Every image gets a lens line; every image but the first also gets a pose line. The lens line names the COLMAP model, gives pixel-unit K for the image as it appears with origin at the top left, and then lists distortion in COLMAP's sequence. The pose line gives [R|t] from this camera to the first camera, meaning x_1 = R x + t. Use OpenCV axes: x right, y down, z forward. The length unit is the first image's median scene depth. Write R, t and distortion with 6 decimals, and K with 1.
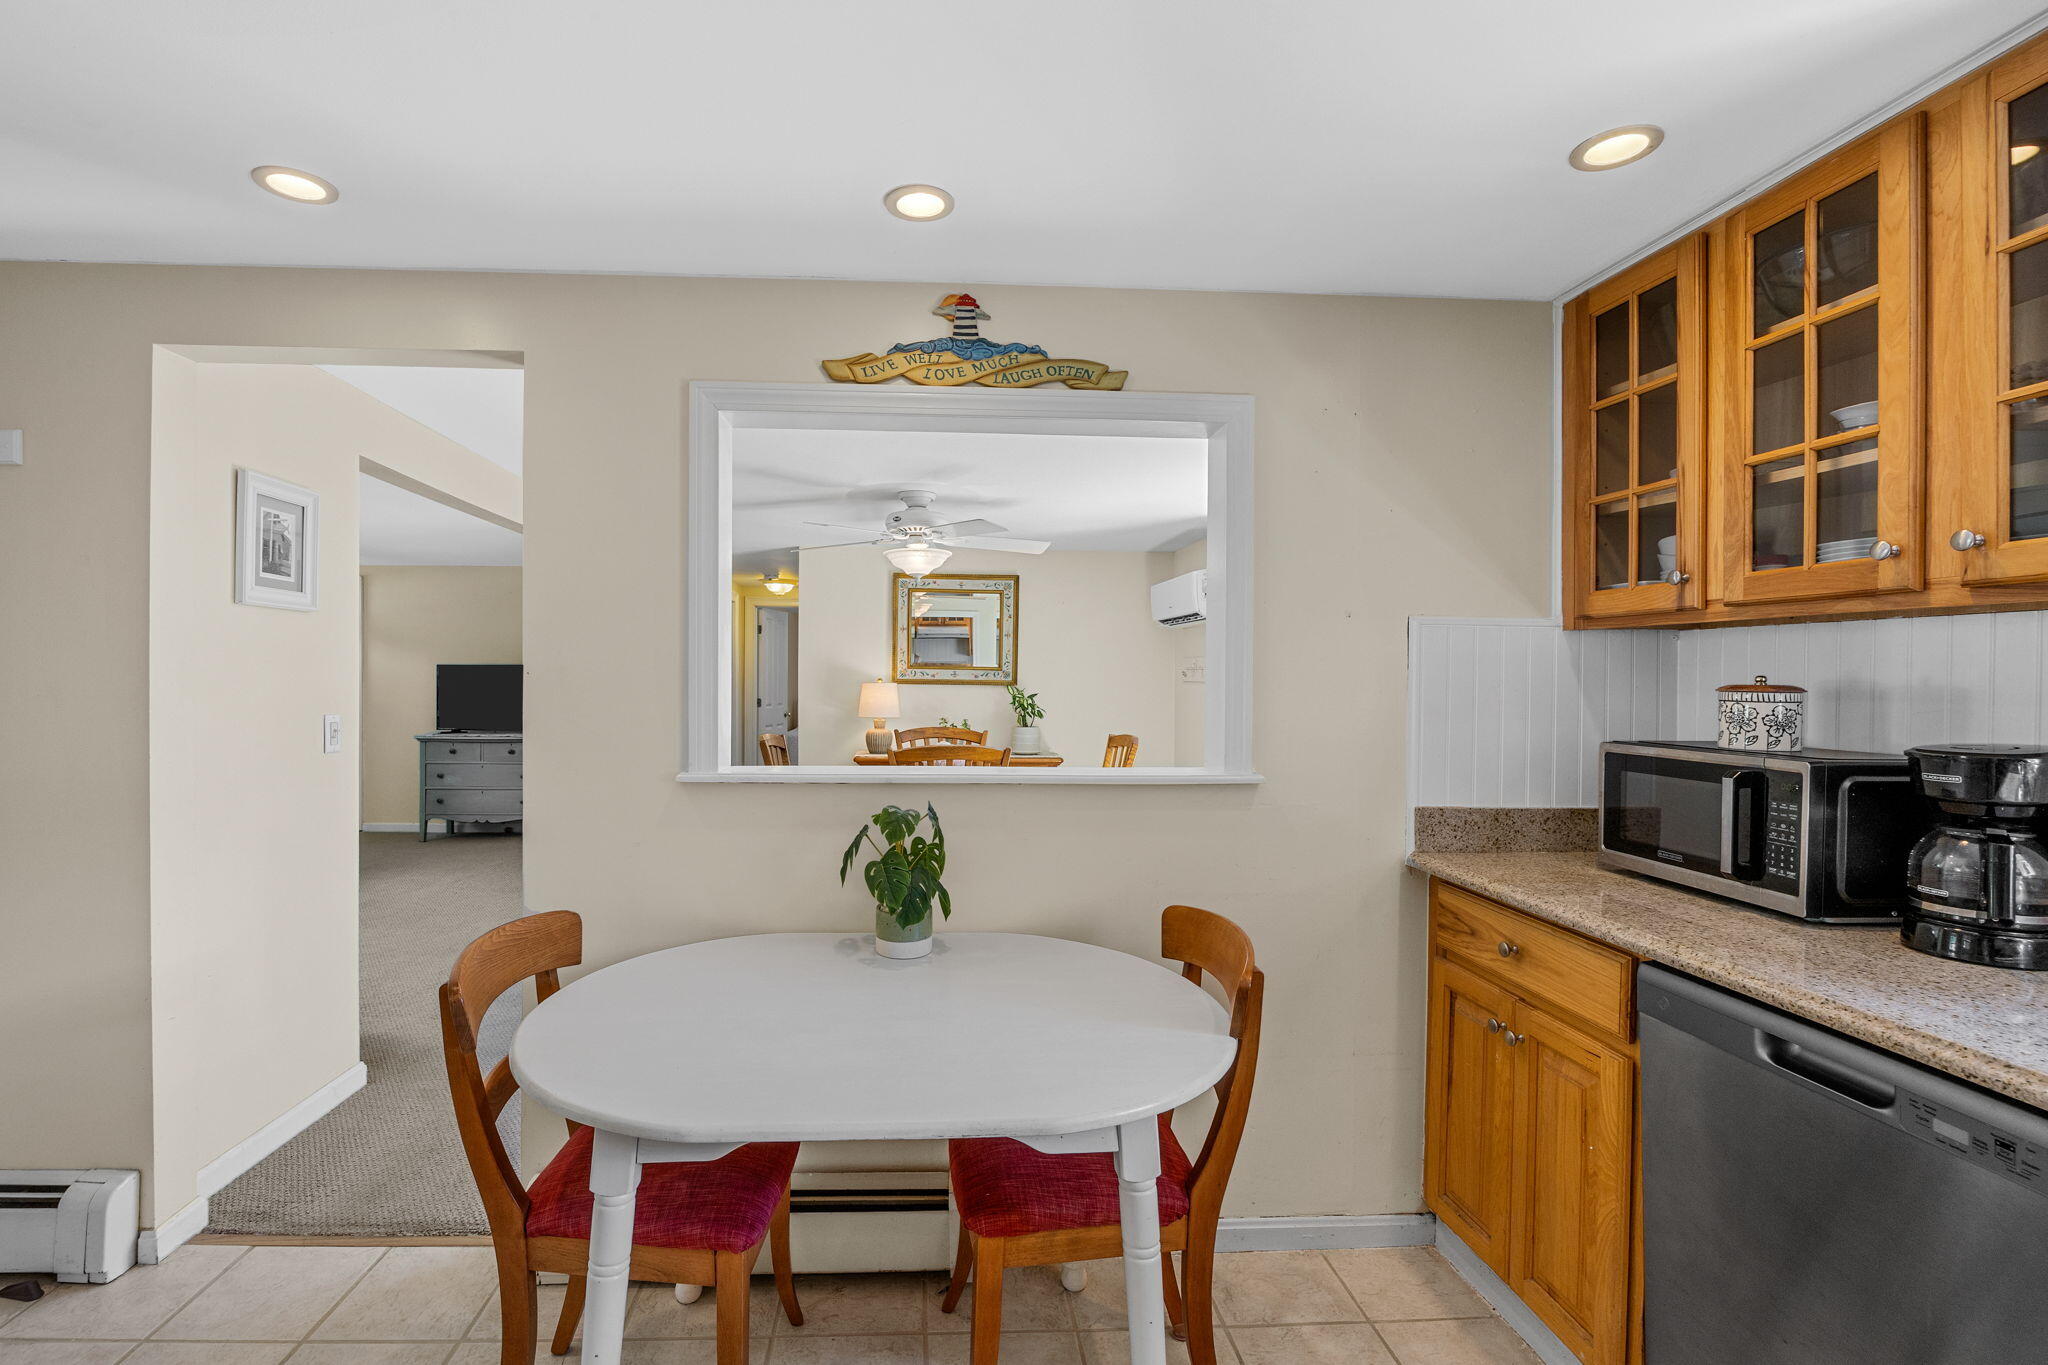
lens RADIAL K [[917.2, 0, 954.3], [0, 917.2, 689.3], [0, 0, 1]] dist [-0.015542, 0.001791]
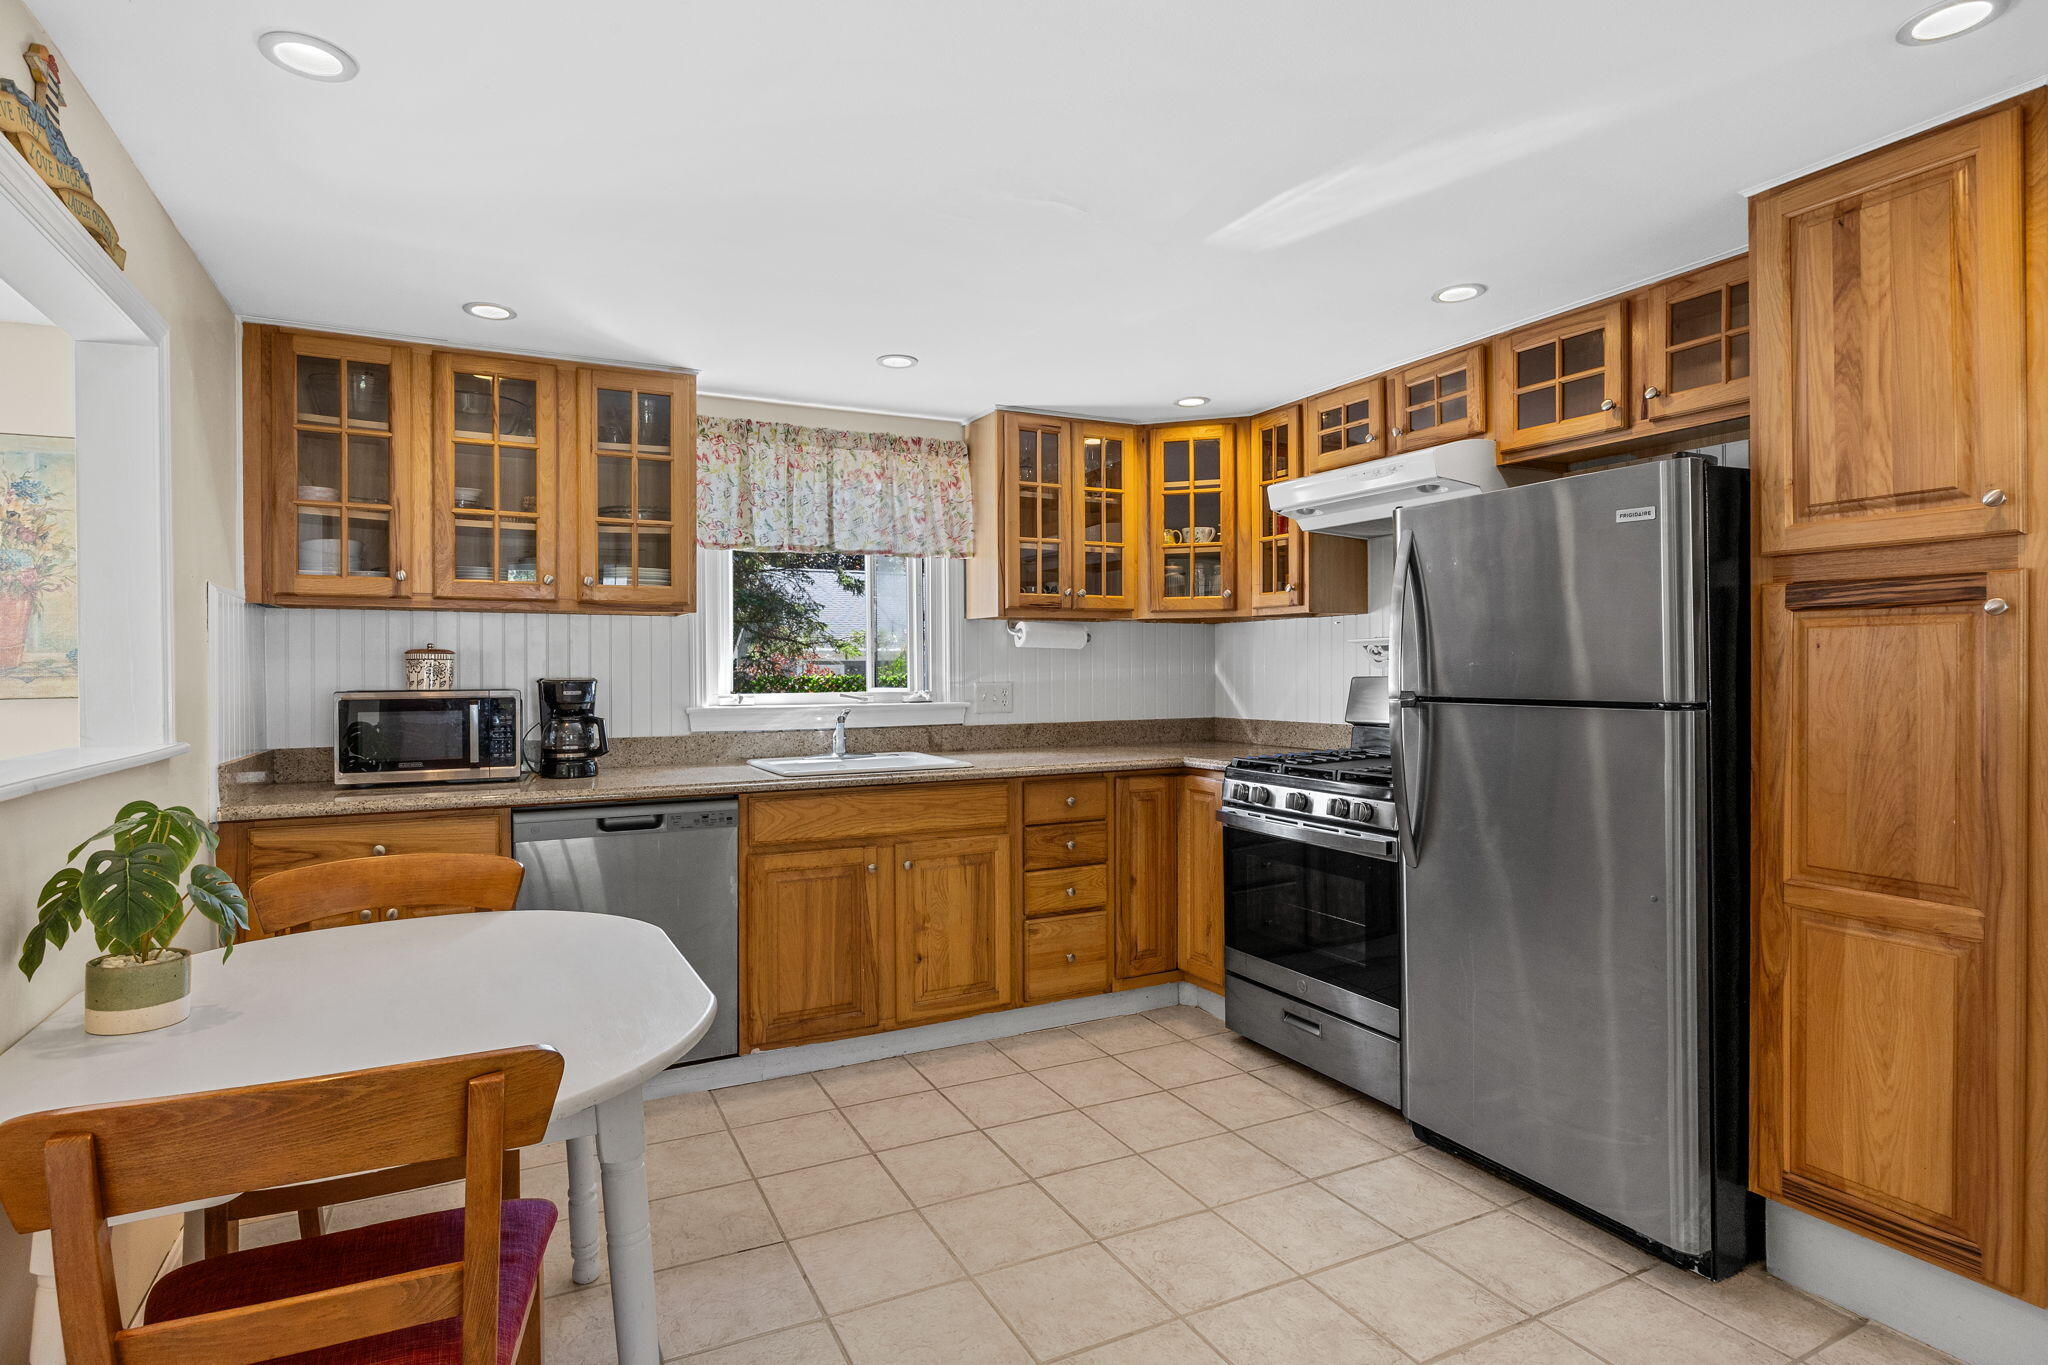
lens RADIAL K [[1065.2, 0, 1007.4], [0, 1065.2, 684.7], [0, 0, 1]] dist [0.000686, -0.000197]
pose [[-0.404254, -0.014296, 0.914535, -1.160857], [0.015043, 0.999639, 0.022276, 0.029321], [-0.914523, 0.022763, -0.403893, 0.795030]]
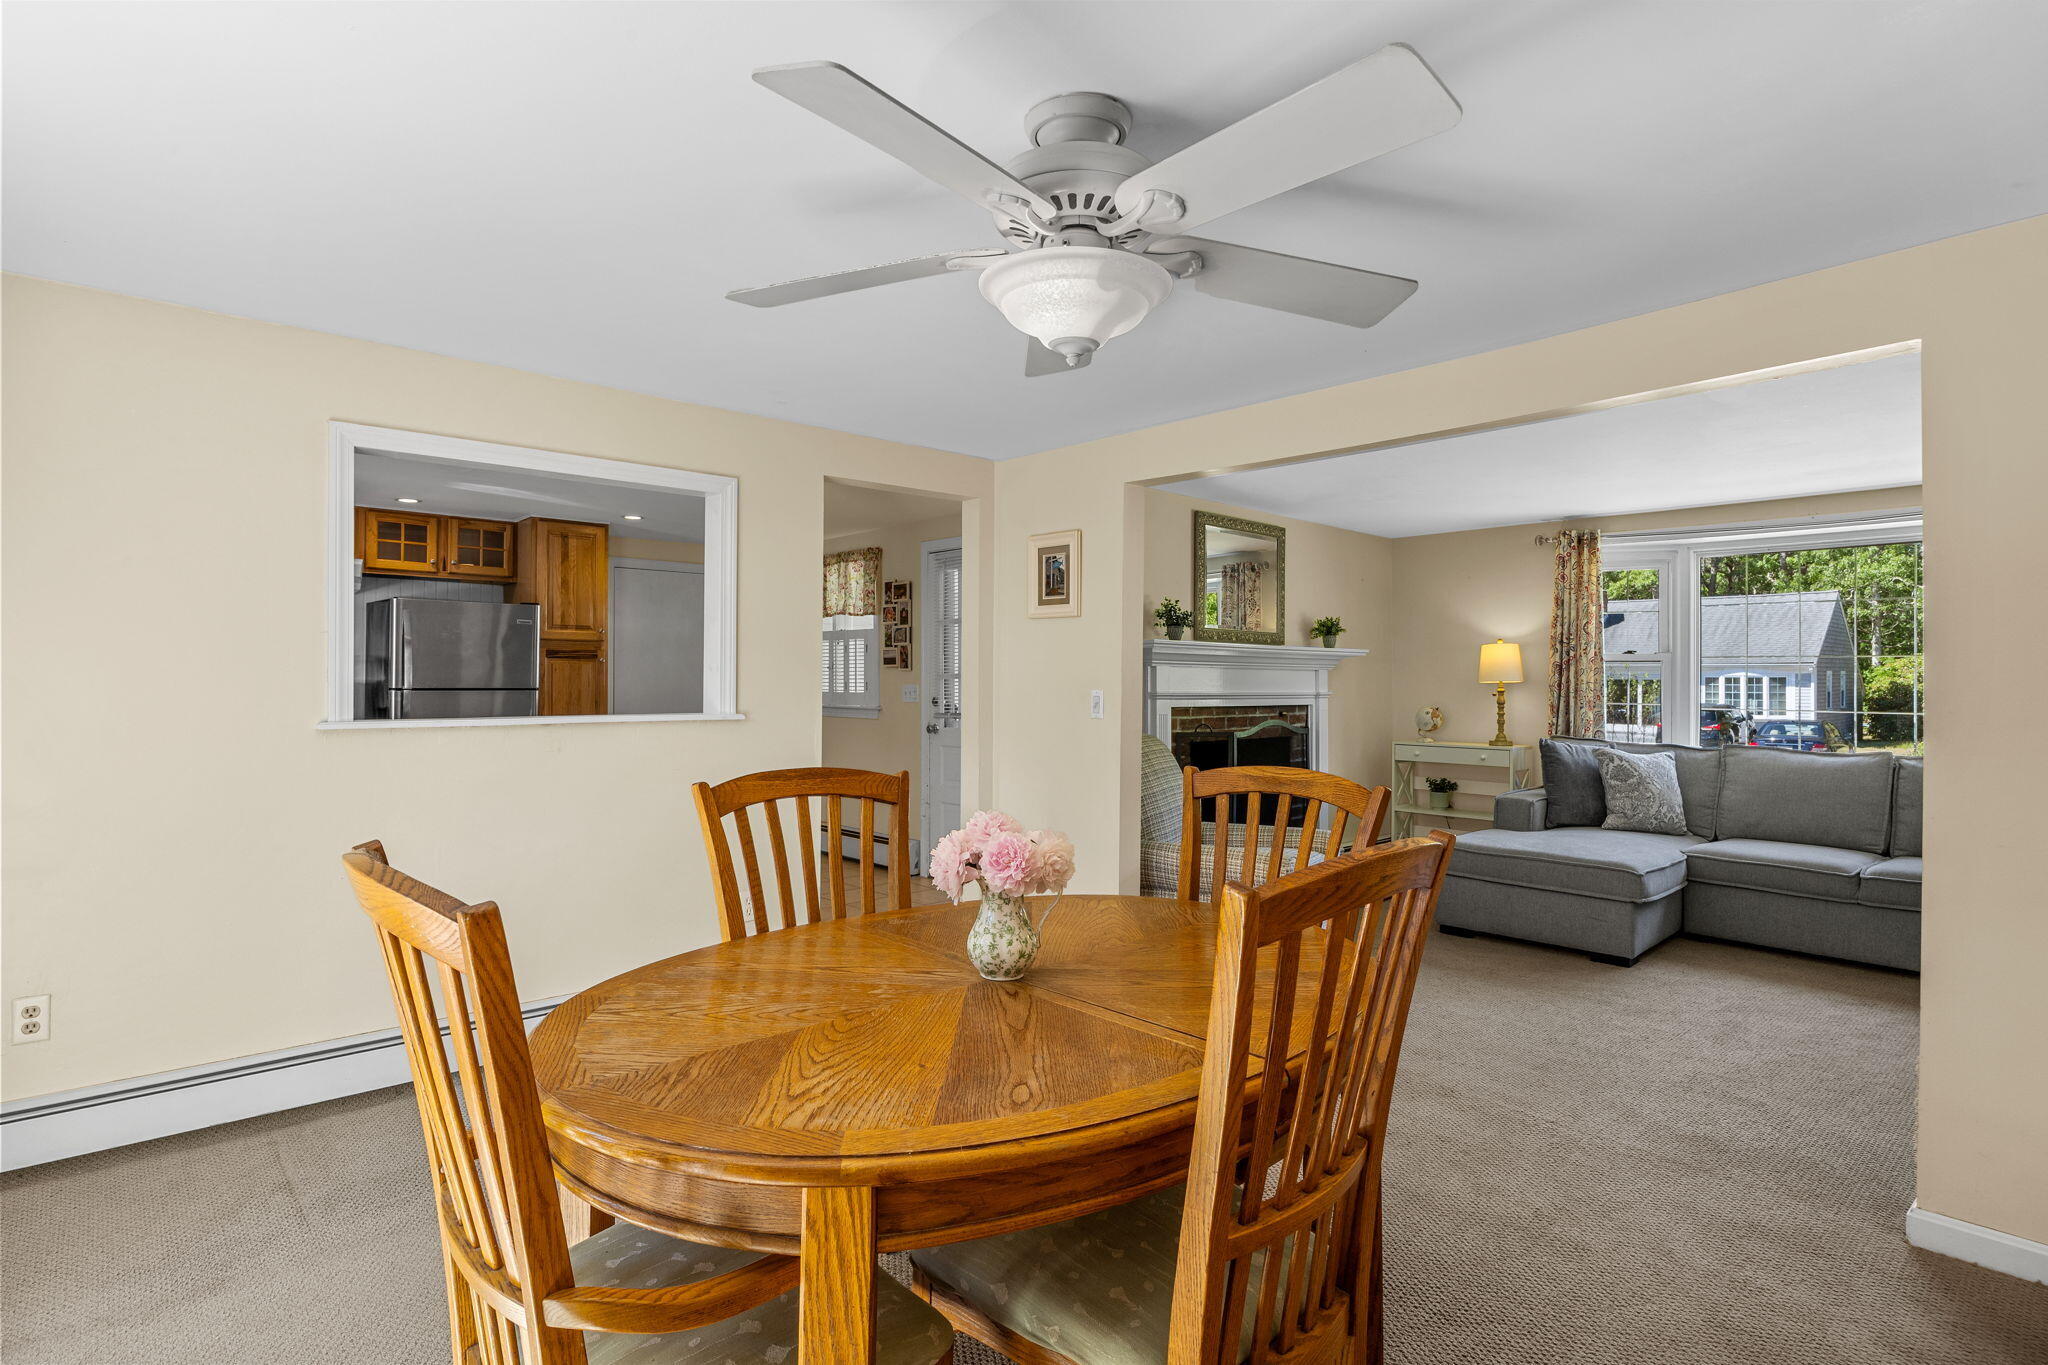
lens RADIAL K [[1065.2, 0, 1029.7], [0, 1065.2, 677.0], [0, 0, 1]] dist [0.000686, -0.000197]
pose [[-0.774625, -0.011894, -0.632309, 0.598650], [-0.020216, 0.999778, 0.005960, -0.001726], [0.632097, 0.017399, -0.774694, 3.390515]]
